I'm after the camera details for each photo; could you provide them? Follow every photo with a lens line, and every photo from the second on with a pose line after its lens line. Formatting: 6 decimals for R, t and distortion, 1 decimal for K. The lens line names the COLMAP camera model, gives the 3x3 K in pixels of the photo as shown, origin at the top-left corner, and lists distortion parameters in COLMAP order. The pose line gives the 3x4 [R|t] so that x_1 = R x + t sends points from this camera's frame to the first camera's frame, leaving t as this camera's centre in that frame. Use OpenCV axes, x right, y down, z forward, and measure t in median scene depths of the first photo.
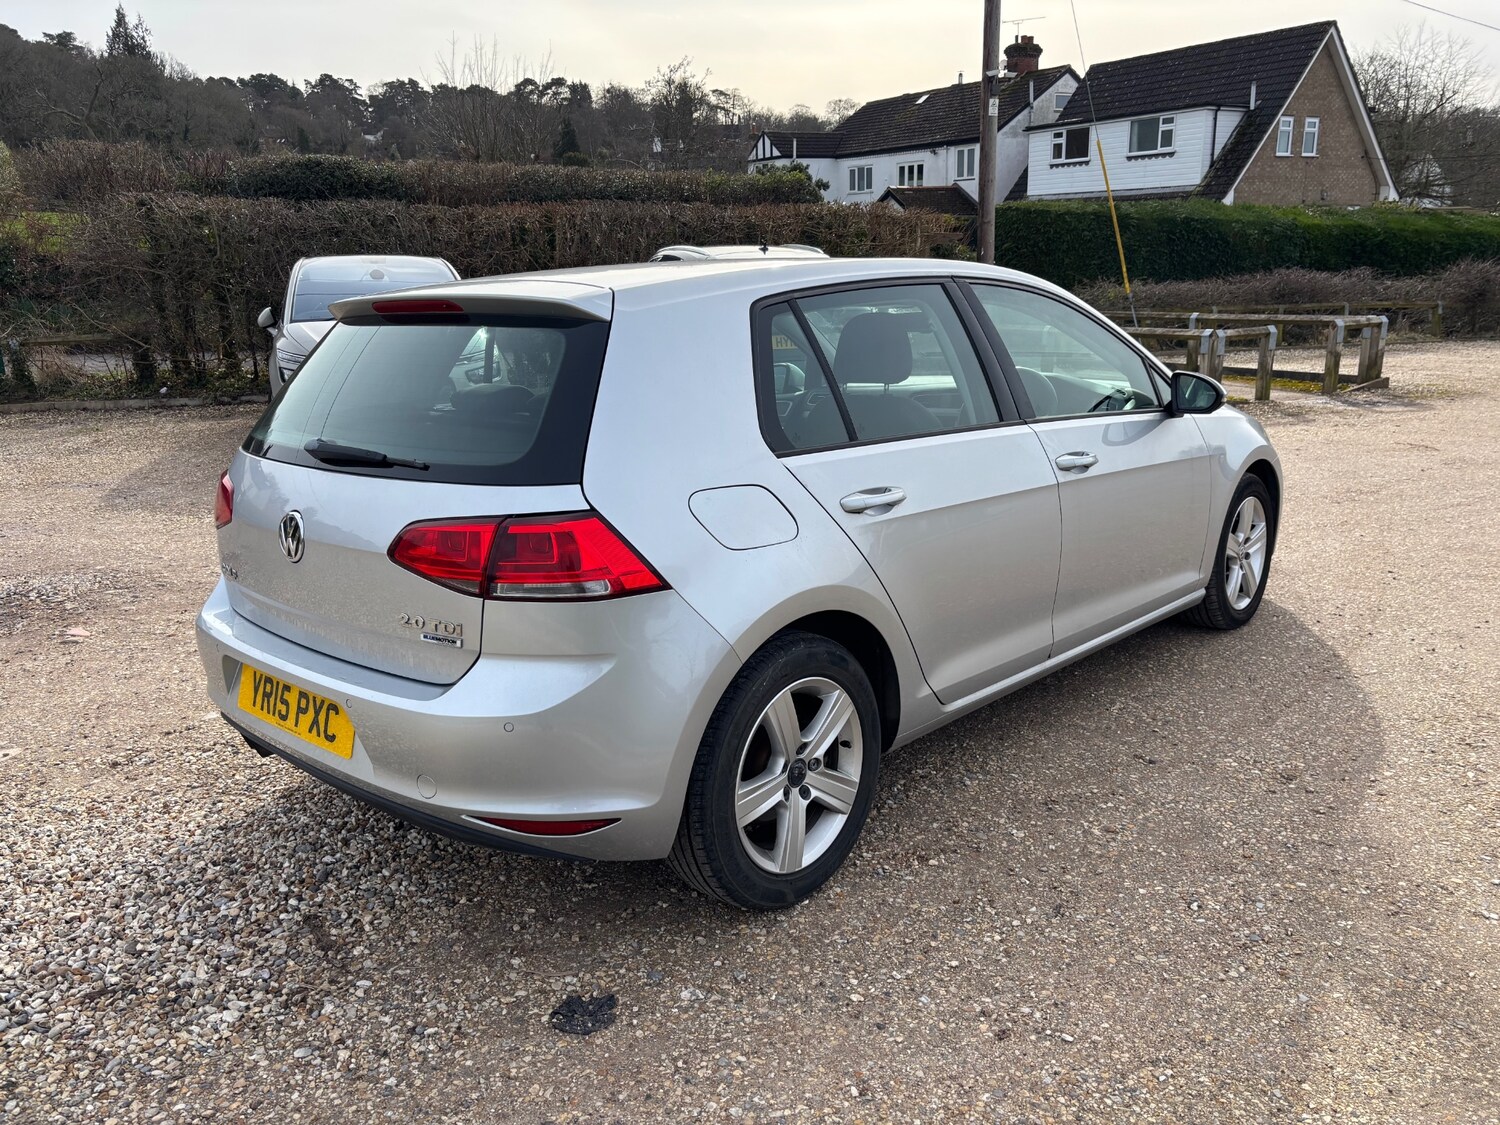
lens RADIAL K [[1135.3, 0, 753.4], [0, 1135.3, 558.5], [0, 0, 1]] dist [0.043491, -0.044359]
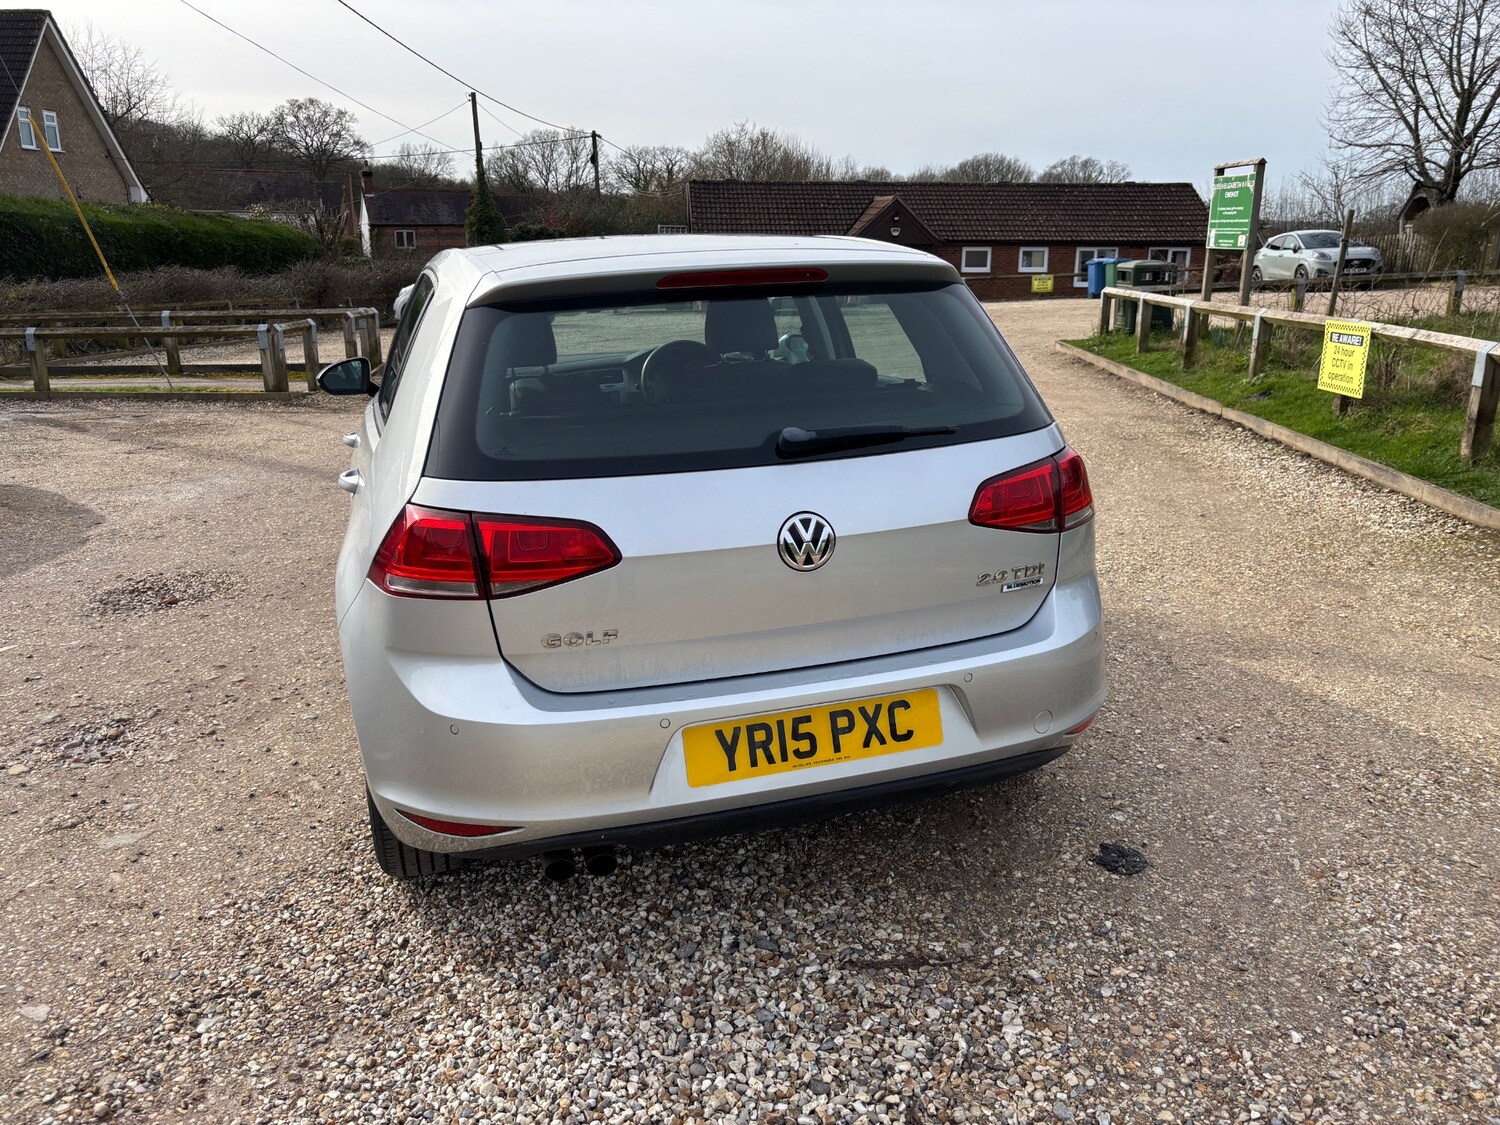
lens RADIAL K [[1135.3, 0, 753.4], [0, 1135.3, 558.5], [0, 0, 1]] dist [0.043491, -0.044359]
pose [[0.518669, -0.214468, 0.827639, -0.156273], [0.216353, 0.969444, 0.115629, -0.015782], [-0.827148, 0.119089, 0.549222, 0.076729]]
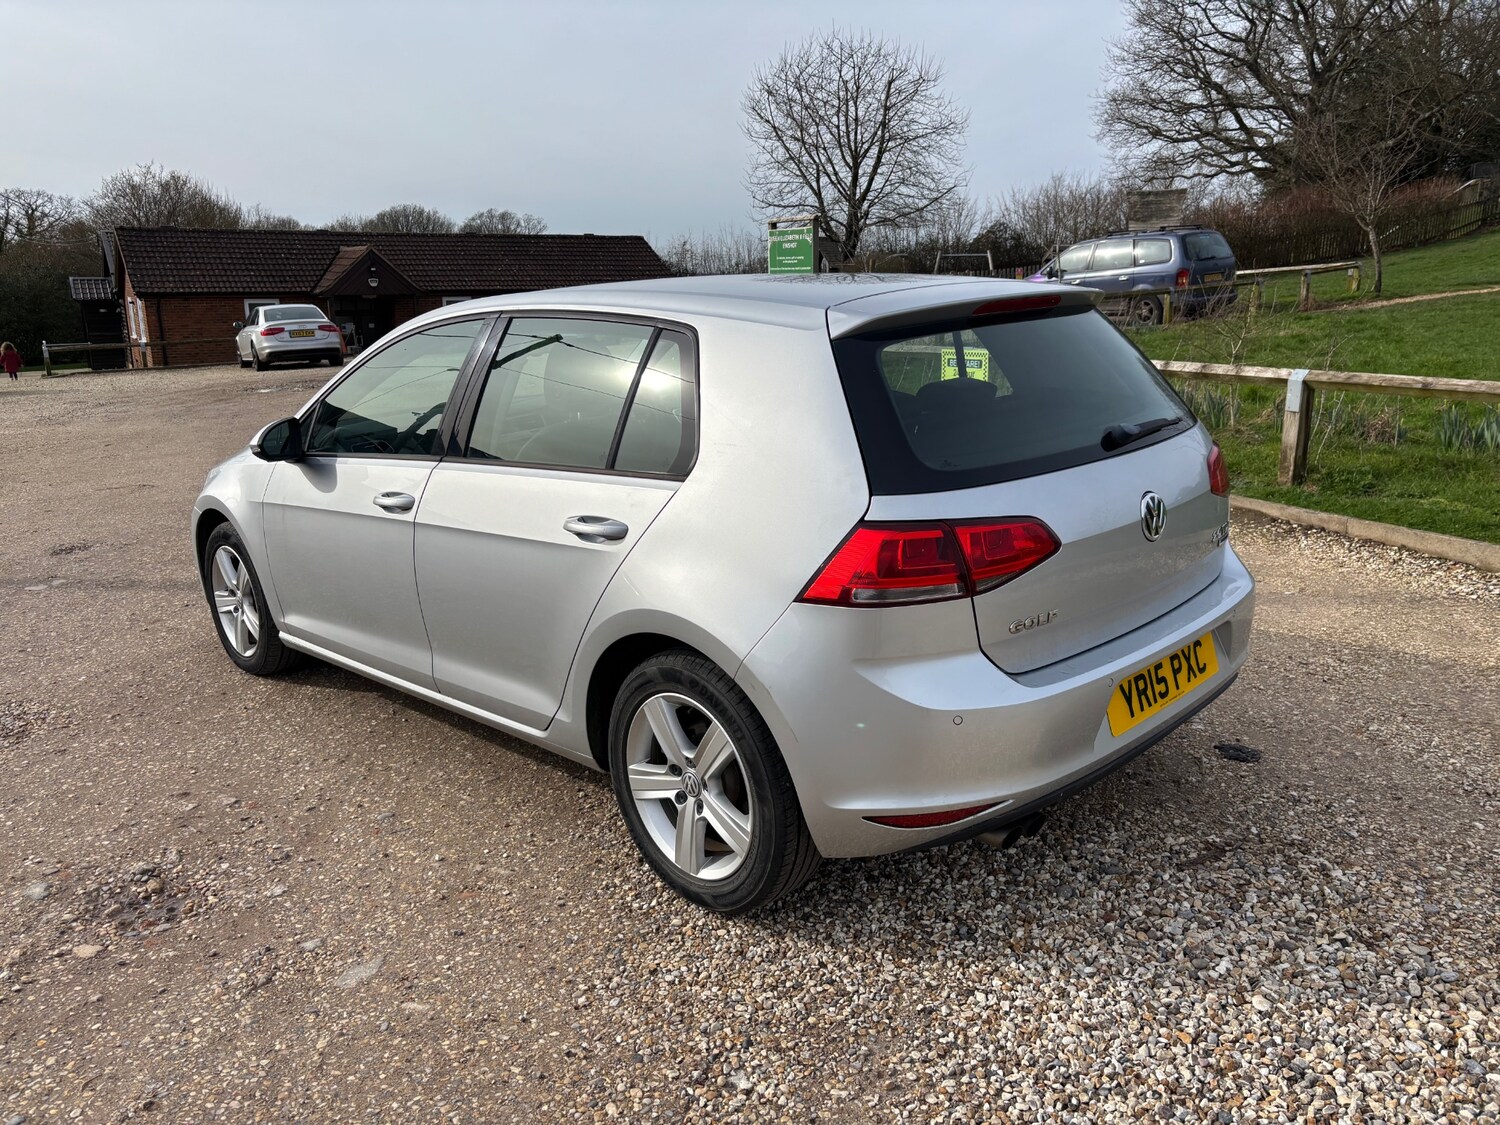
lens RADIAL K [[1135.3, 0, 753.4], [0, 1135.3, 558.5], [0, 0, 1]] dist [0.043491, -0.044359]
pose [[0.061979, -0.217521, 0.974086, -0.198966], [0.276084, 0.941617, 0.192703, -0.039171], [-0.959133, 0.256986, 0.118415, 0.169291]]
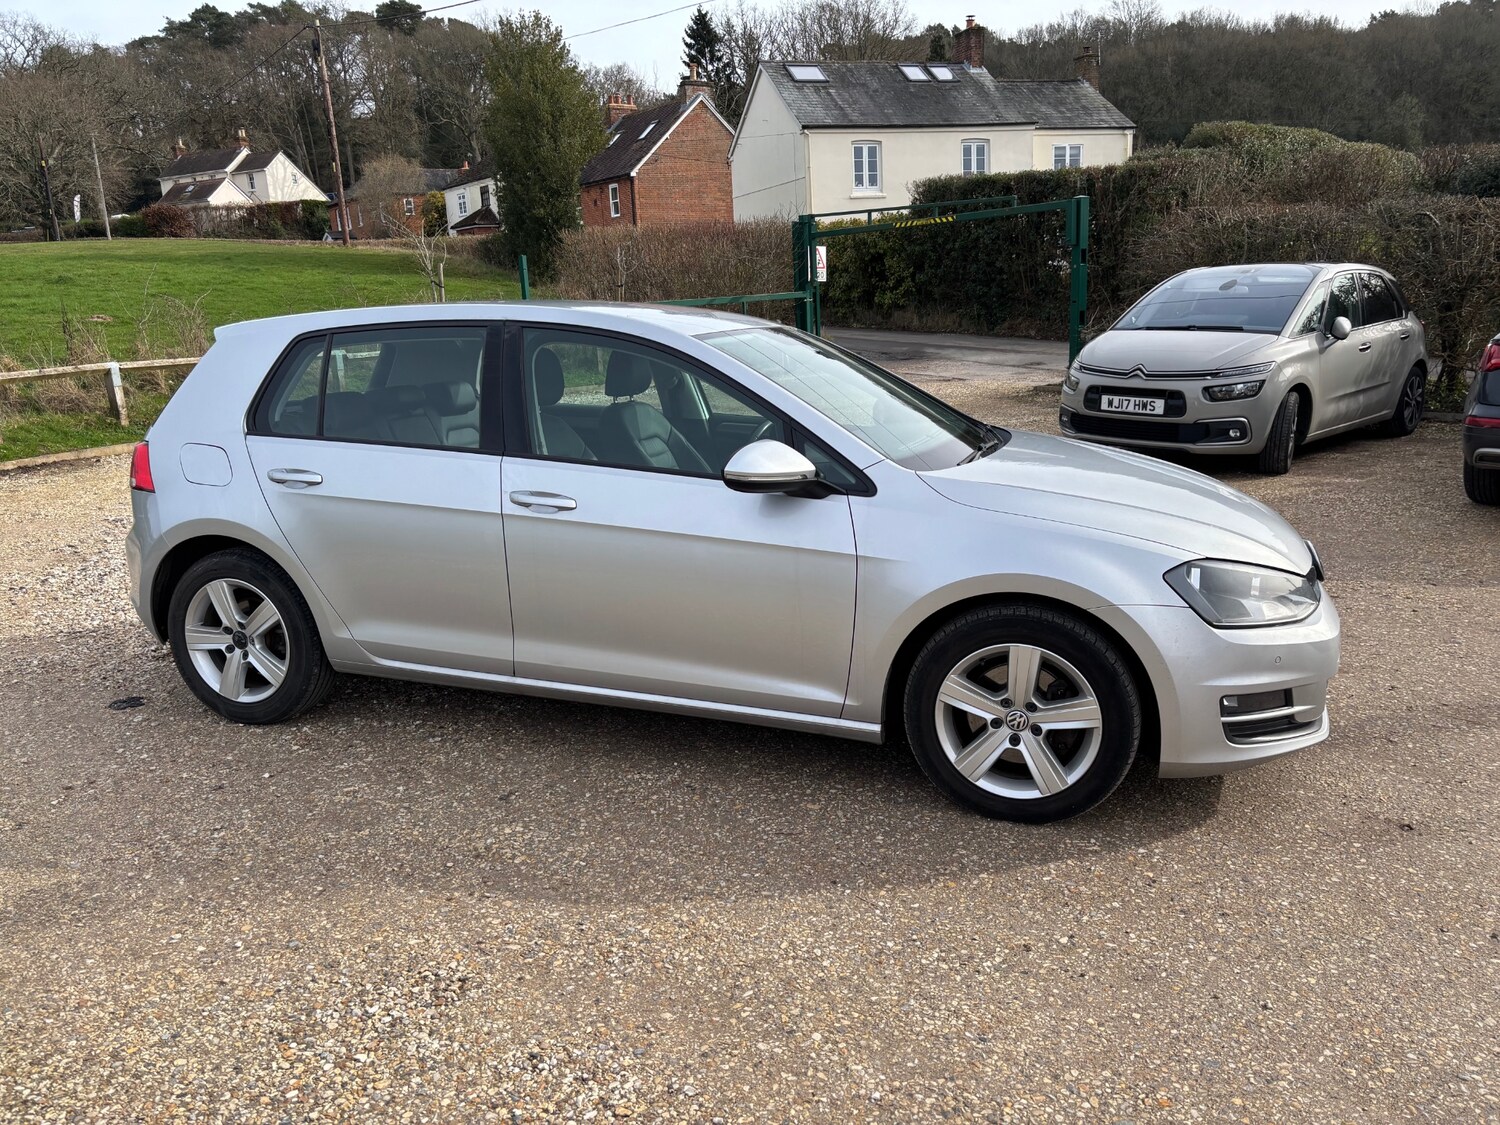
lens RADIAL K [[1135.3, 0, 753.4], [0, 1135.3, 558.5], [0, 0, 1]] dist [0.043491, -0.044359]
pose [[0.403239, 0.221497, -0.887884, 0.233758], [-0.215436, 0.965971, 0.143136, -0.040480], [0.889374, 0.133564, 0.437235, 0.130003]]
